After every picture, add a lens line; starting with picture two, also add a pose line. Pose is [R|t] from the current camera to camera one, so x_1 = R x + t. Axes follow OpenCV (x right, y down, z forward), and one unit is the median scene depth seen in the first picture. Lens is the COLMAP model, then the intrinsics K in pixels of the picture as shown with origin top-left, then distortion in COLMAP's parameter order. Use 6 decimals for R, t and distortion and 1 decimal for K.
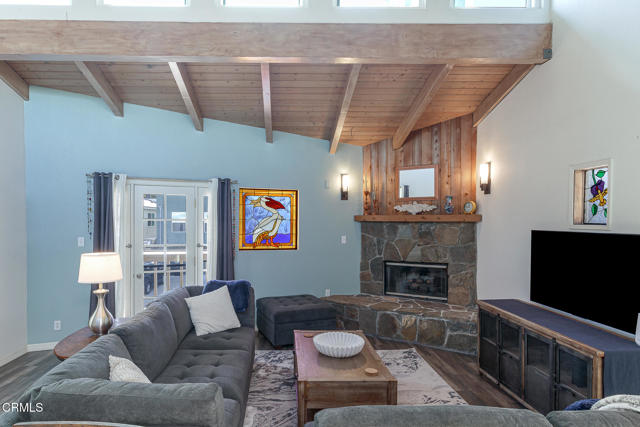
lens RADIAL K [[386.2, 0, 320.6], [0, 386.2, 216.9], [0, 0, 1]] dist [-0.000485, 0.002019]
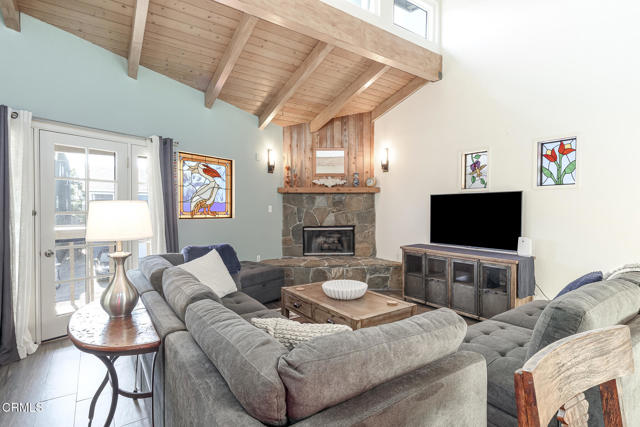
lens RADIAL K [[314.0, 0, 320.1], [0, 314.0, 210.7], [0, 0, 1]] dist [-0.001224, 0.001382]
pose [[0.829893, -0.006225, 0.557888, -0.356308], [0.006573, 0.999977, 0.001380, 0.070130], [-0.557884, 0.002522, 0.829915, 0.197451]]
